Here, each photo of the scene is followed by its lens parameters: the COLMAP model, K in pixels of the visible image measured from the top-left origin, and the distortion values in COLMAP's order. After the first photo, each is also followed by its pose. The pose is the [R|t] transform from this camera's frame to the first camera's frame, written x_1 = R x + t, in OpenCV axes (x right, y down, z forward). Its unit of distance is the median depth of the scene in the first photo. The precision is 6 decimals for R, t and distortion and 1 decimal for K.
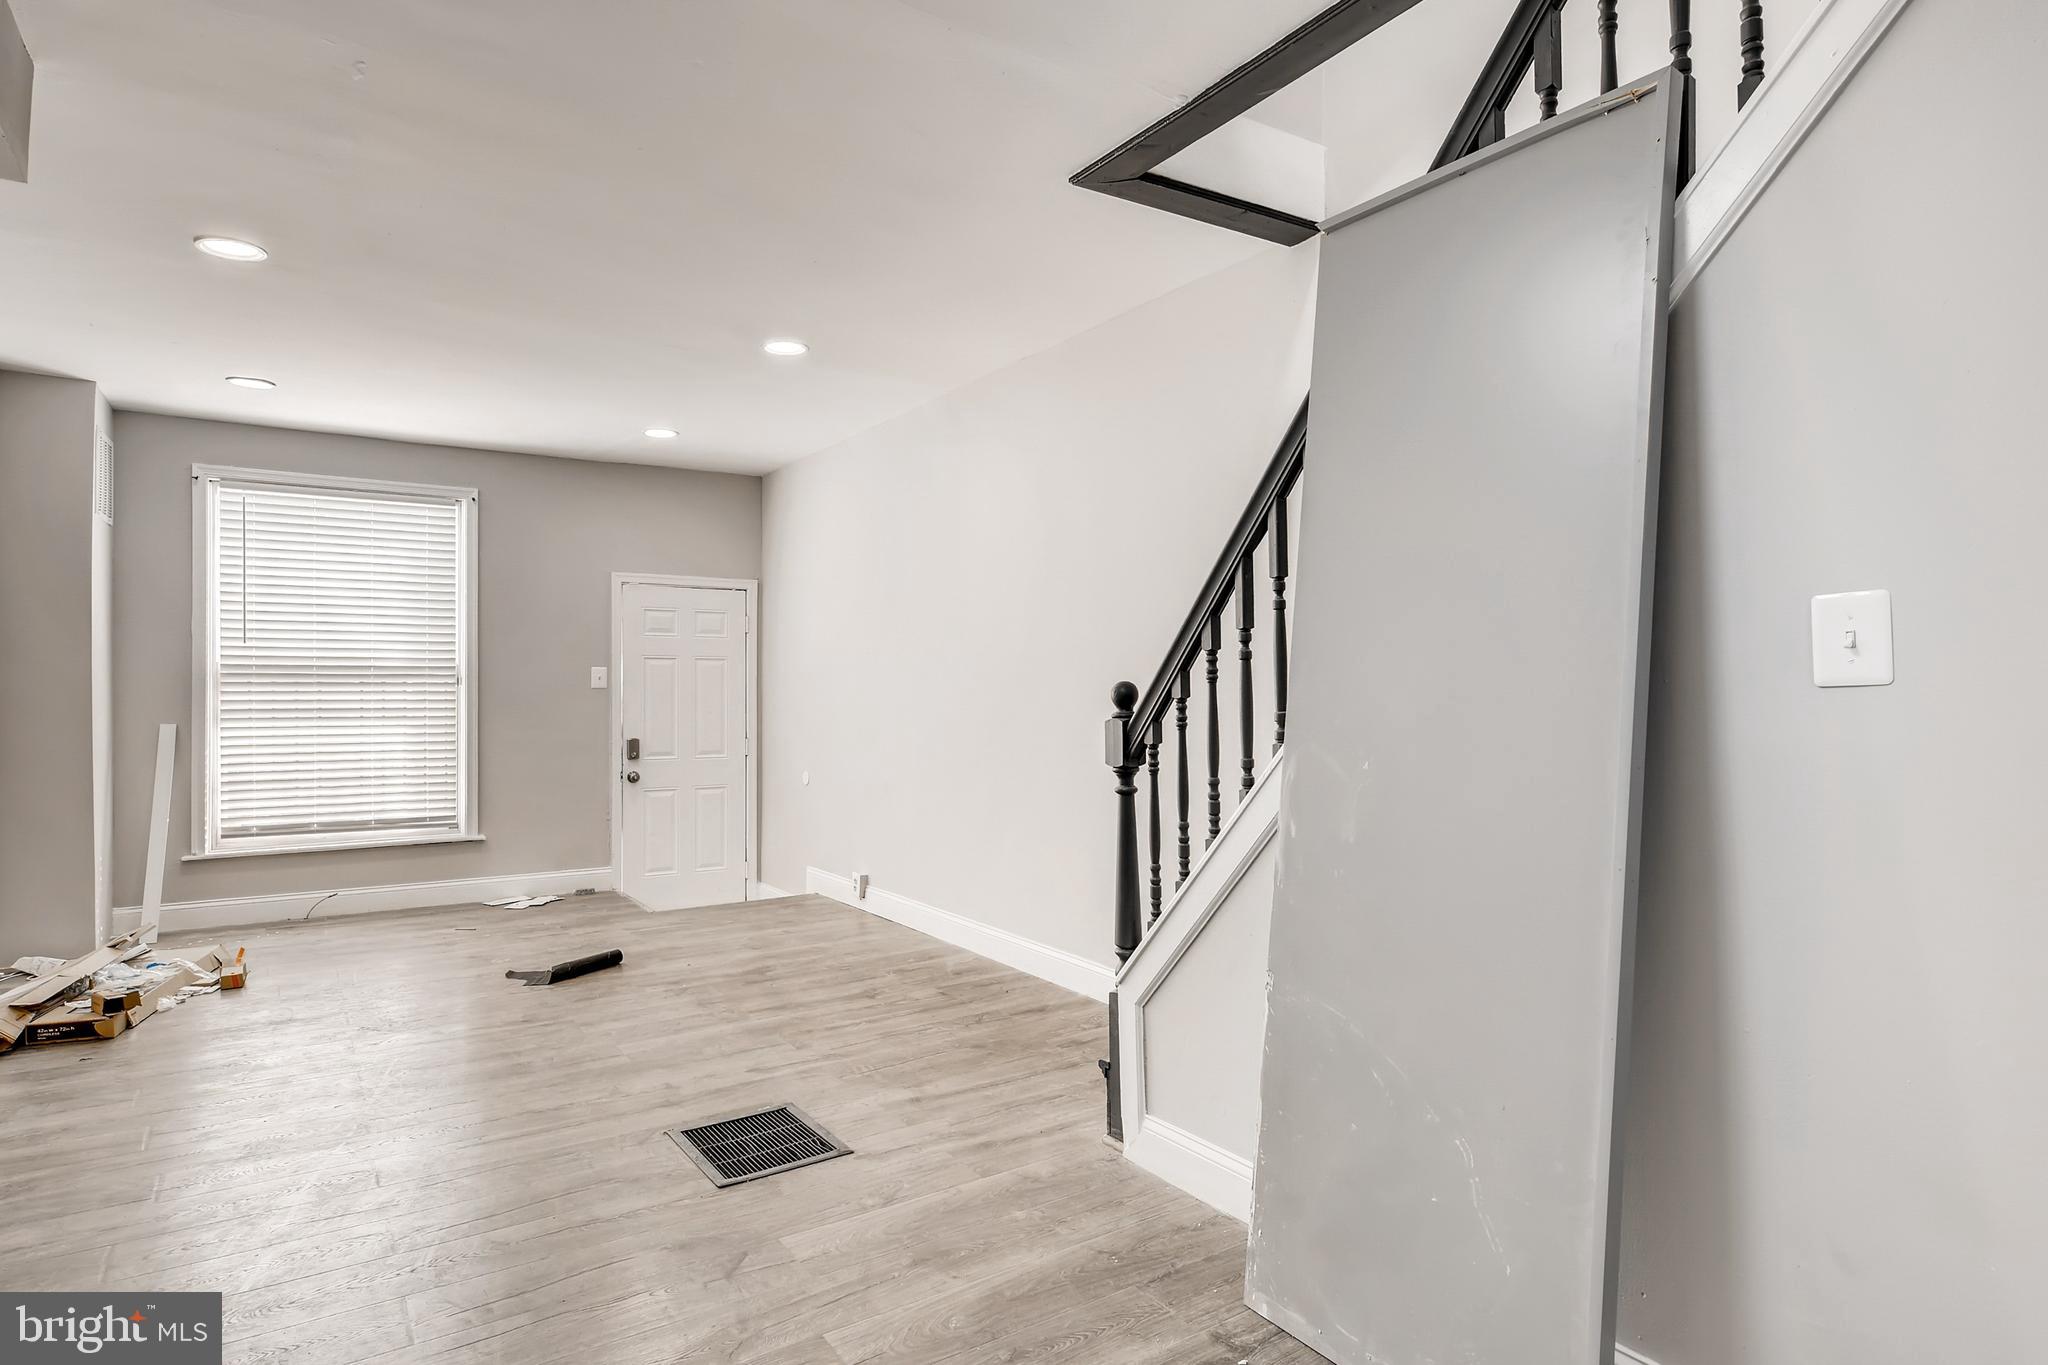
lens RADIAL K [[1084.4, 0, 1024.0], [0, 1084.4, 682.5], [0, 0, 1]] dist [0.005167, 0.001054]
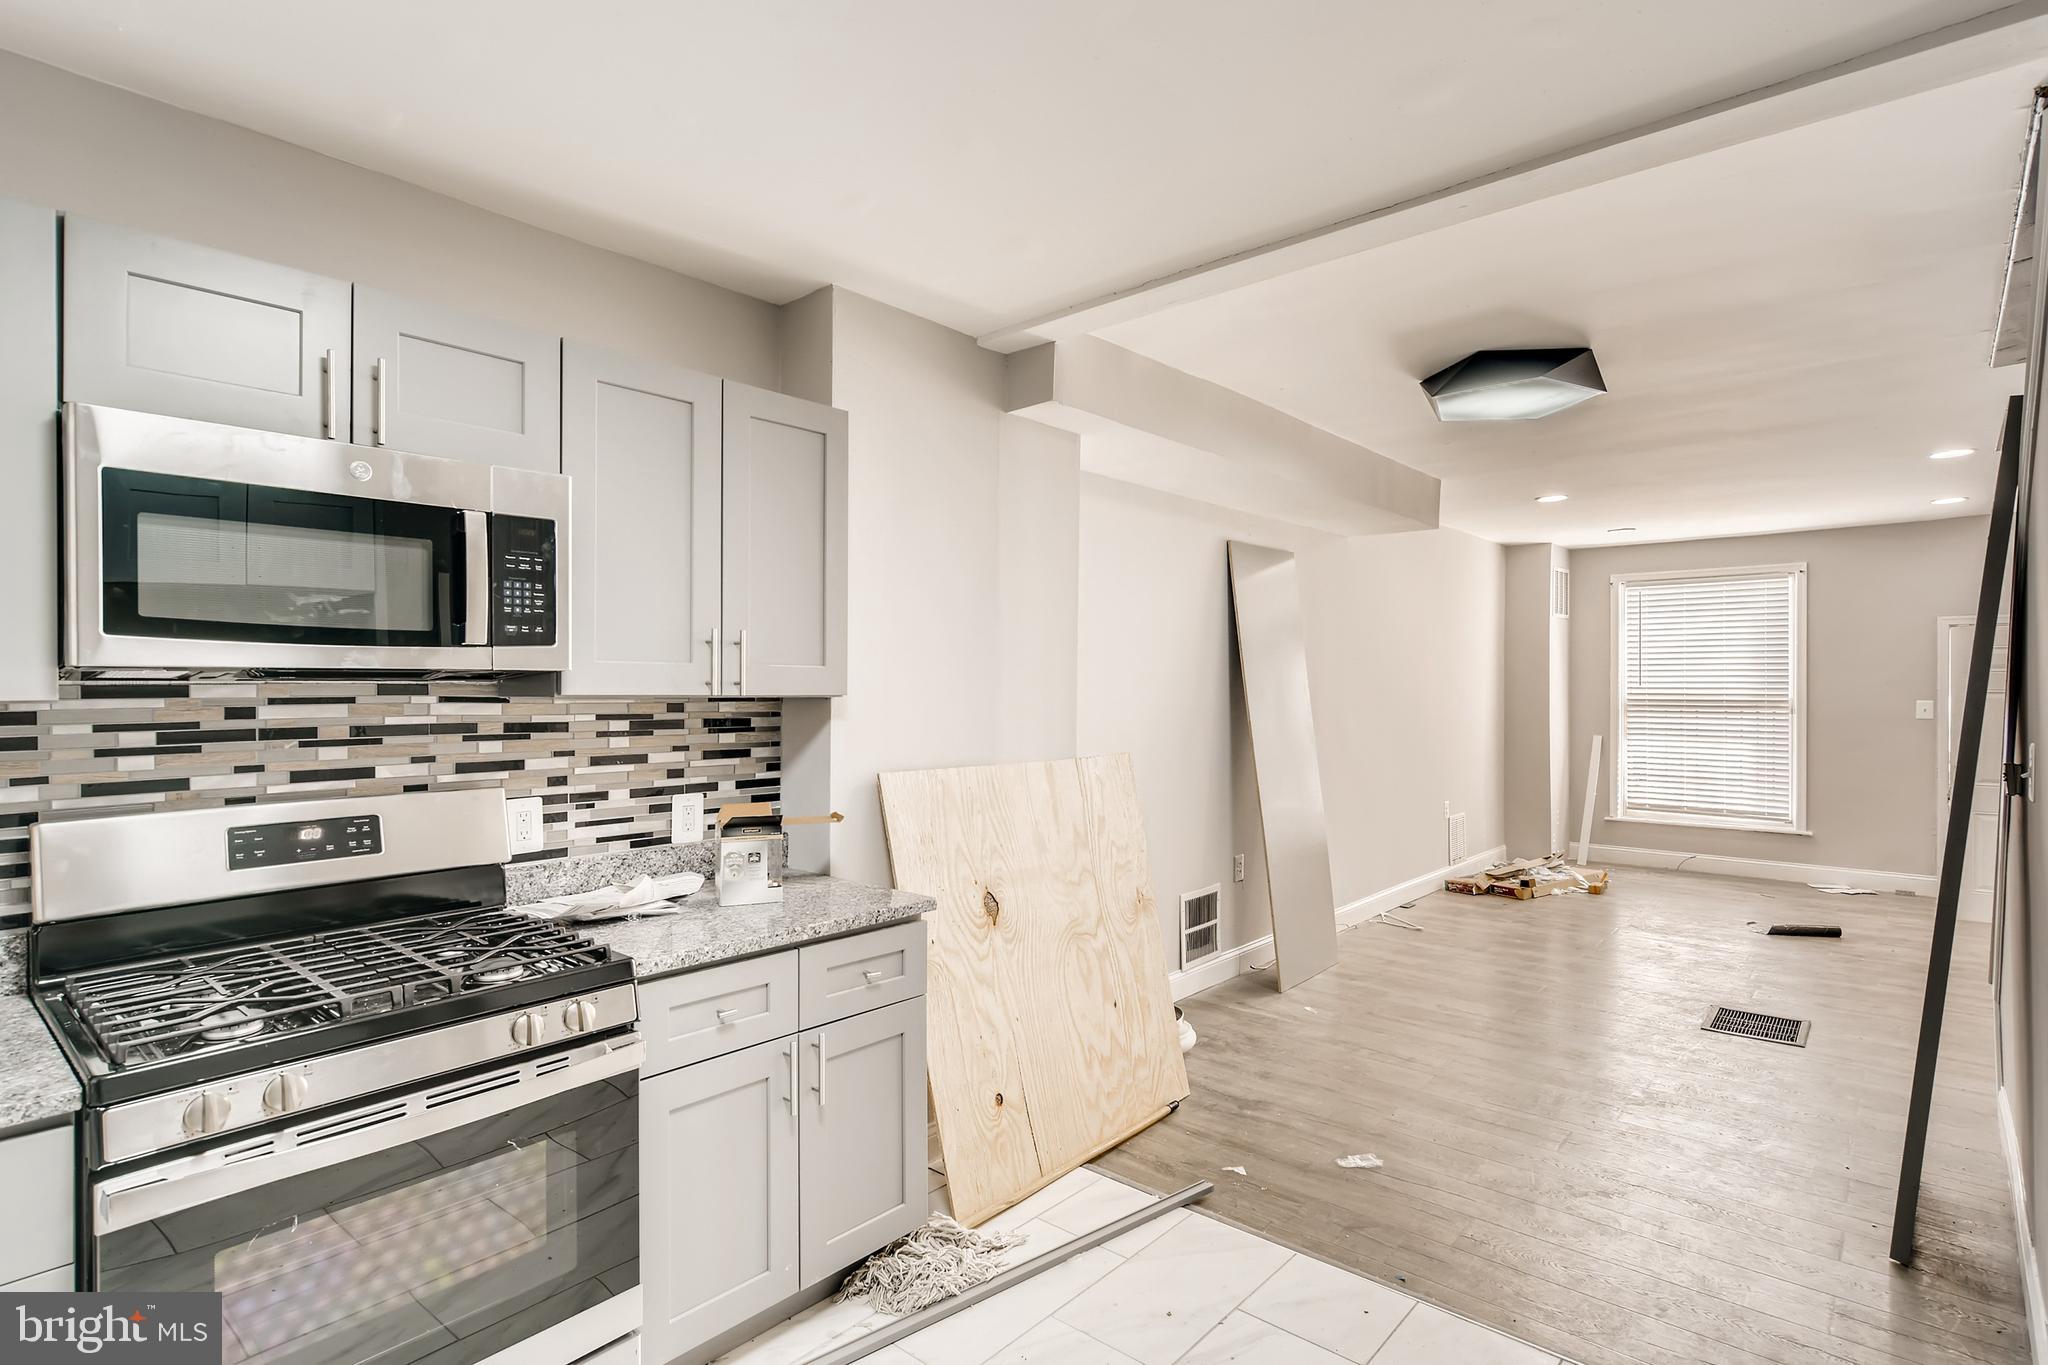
lens RADIAL K [[1036.6, 0, 1037.0], [0, 1036.6, 681.1], [0, 0, 1]] dist [0.000986, 0.000629]
pose [[0.261589, -0.000577, -0.965179, 0.700728], [0.010731, 0.999940, 0.002310, -0.079189], [0.965120, -0.010962, 0.261579, -0.318777]]
